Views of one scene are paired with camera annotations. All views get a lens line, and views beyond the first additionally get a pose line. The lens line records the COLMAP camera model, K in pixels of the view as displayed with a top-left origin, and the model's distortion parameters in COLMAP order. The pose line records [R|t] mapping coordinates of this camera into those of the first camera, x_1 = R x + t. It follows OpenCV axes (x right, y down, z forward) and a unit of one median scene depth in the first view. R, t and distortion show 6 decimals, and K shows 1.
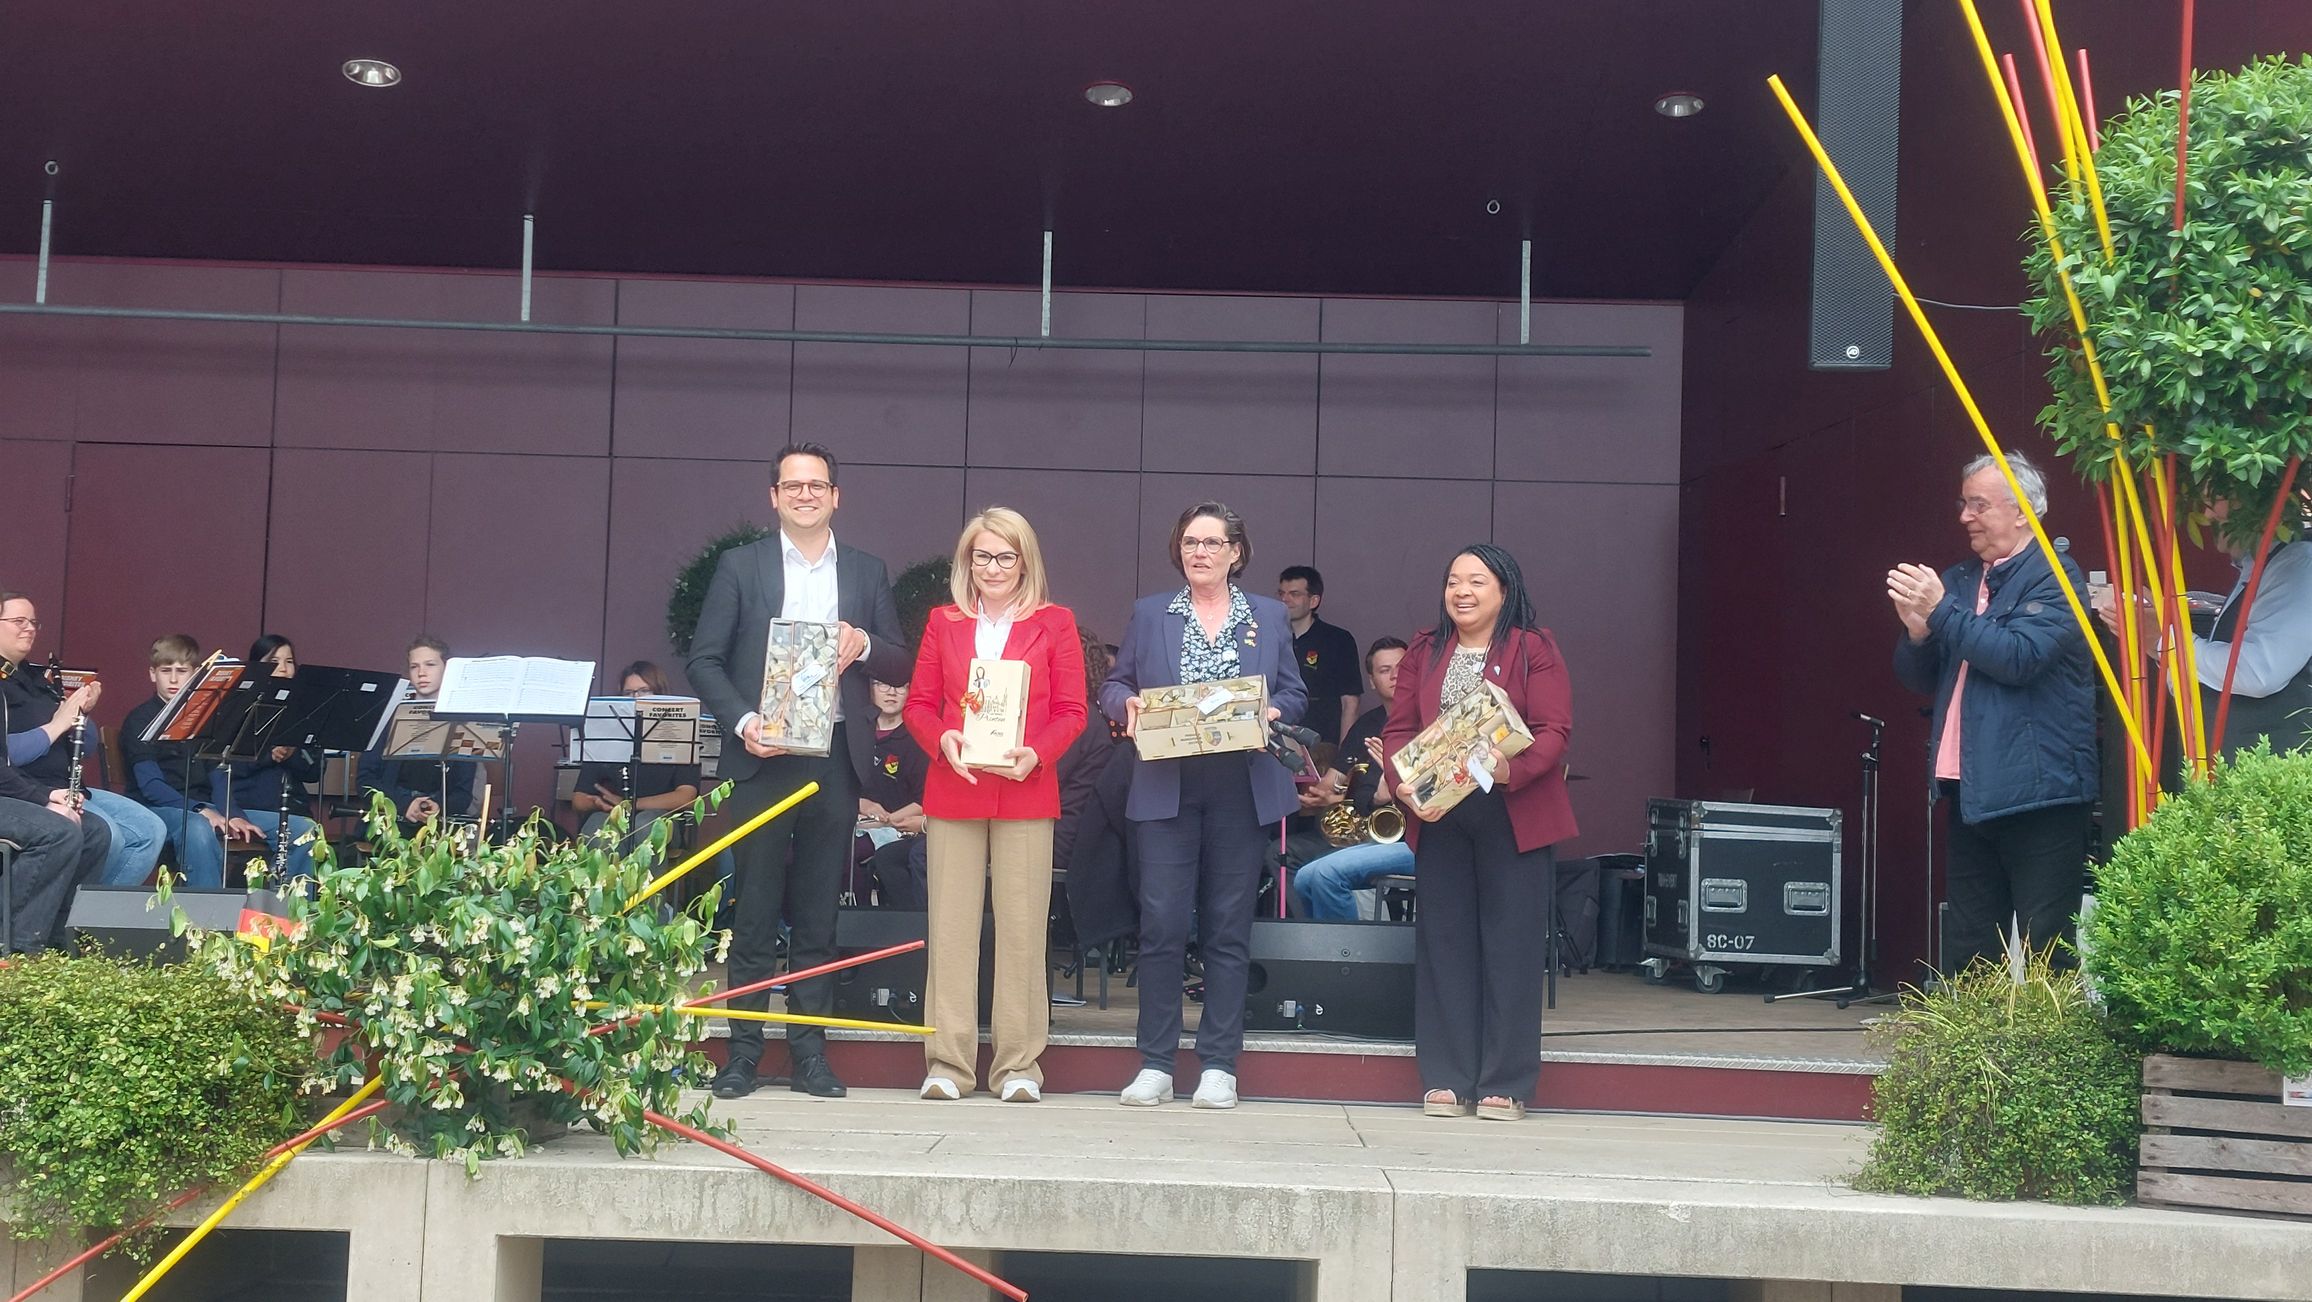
lens RADIAL K [[3307.4, 0, 1156.0], [0, 3307.4, 651.0], [0, 0, 1]] dist [0.246213, -0.614769]
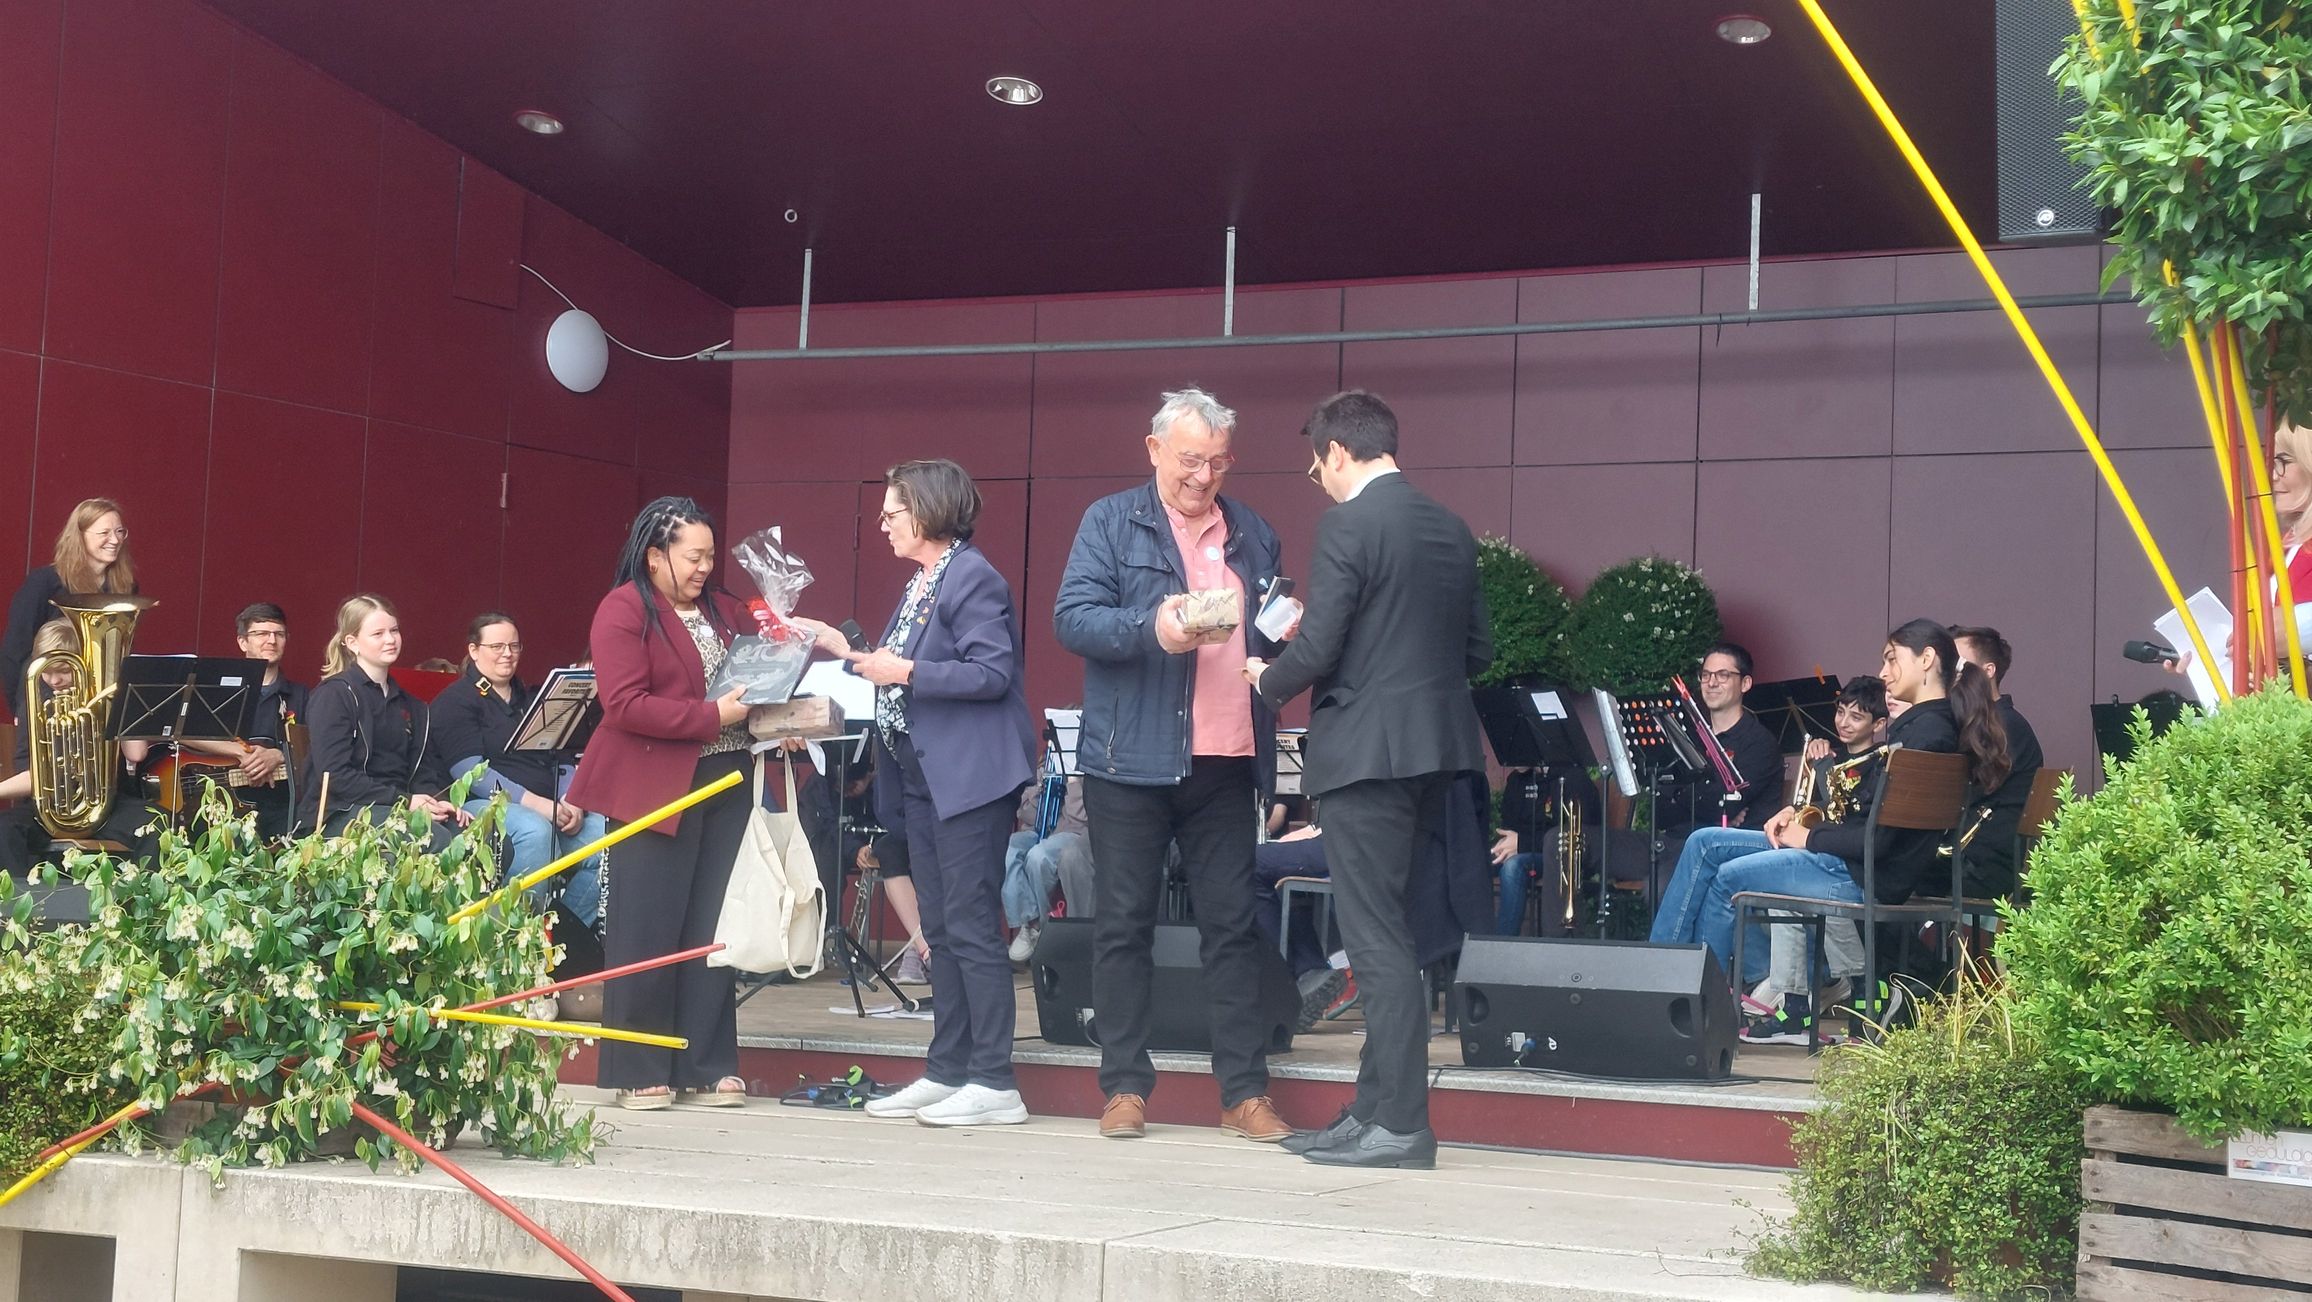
lens RADIAL K [[3307.4, 0, 1156.0], [0, 3307.4, 651.0], [0, 0, 1]] dist [0.246213, -0.614769]
pose [[0.914684, -0.025798, -0.403346, 0.420147], [0.018831, 0.999597, -0.021229, 0.032366], [0.403731, 0.011822, 0.914801, 0.242106]]
